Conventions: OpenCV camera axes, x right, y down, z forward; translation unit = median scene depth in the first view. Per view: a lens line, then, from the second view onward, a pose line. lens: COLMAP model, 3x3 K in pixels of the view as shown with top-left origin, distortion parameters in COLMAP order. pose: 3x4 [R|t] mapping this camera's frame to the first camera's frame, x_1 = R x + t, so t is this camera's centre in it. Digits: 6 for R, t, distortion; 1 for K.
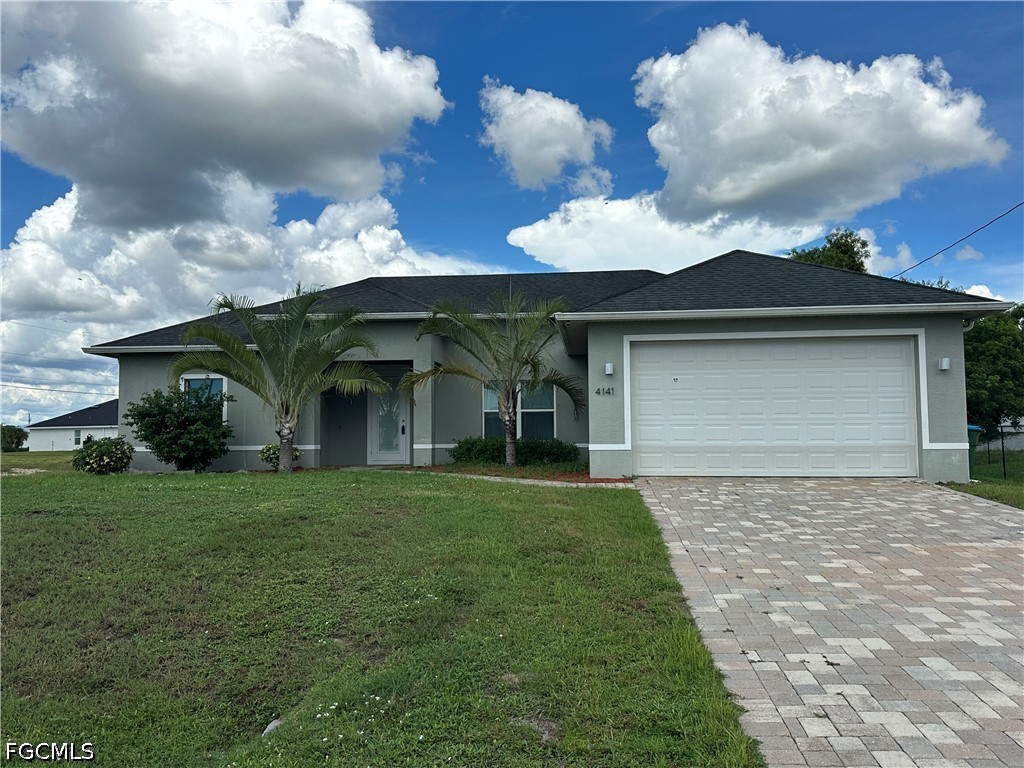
lens RADIAL K [[836.8, 0, 509.8], [0, 836.8, 388.0], [0, 0, 1]] dist [0.086185, -0.118267]
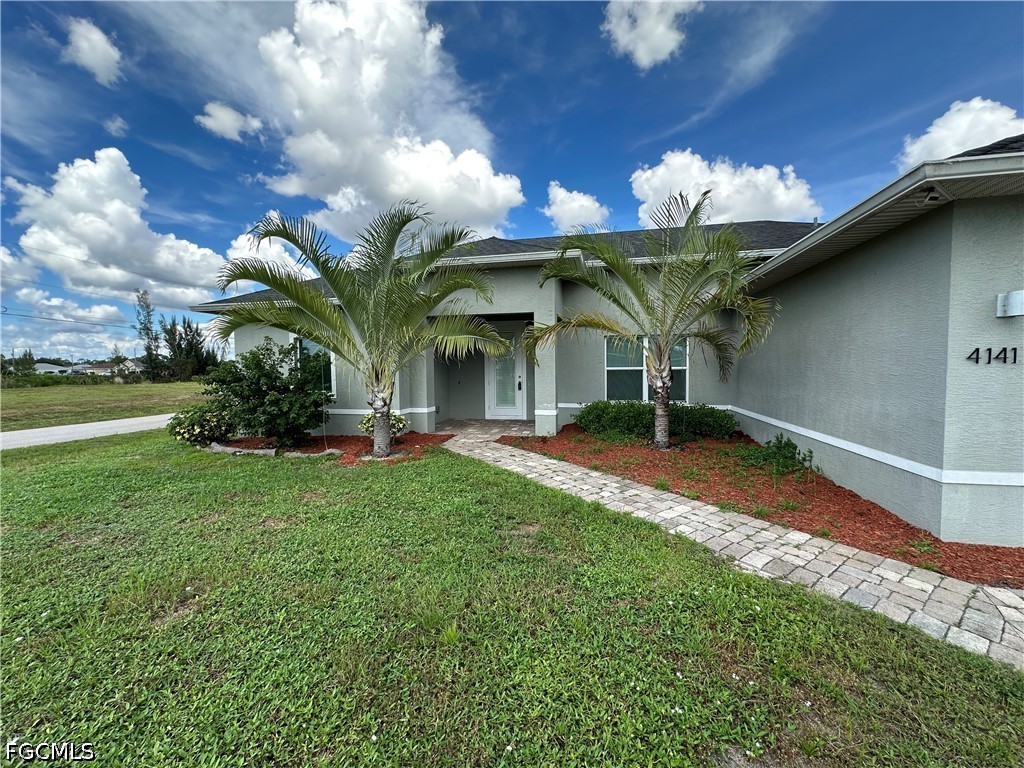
lens RADIAL K [[404.7, 0, 511.6], [0, 404.7, 381.4], [0, 0, 1]] dist [-0.004091, -0.001402]
pose [[0.993233, 0.003498, -0.116090, -0.095313], [0.008027, 0.995089, 0.098660, -0.004573], [0.115865, -0.098924, 0.988327, 0.613366]]
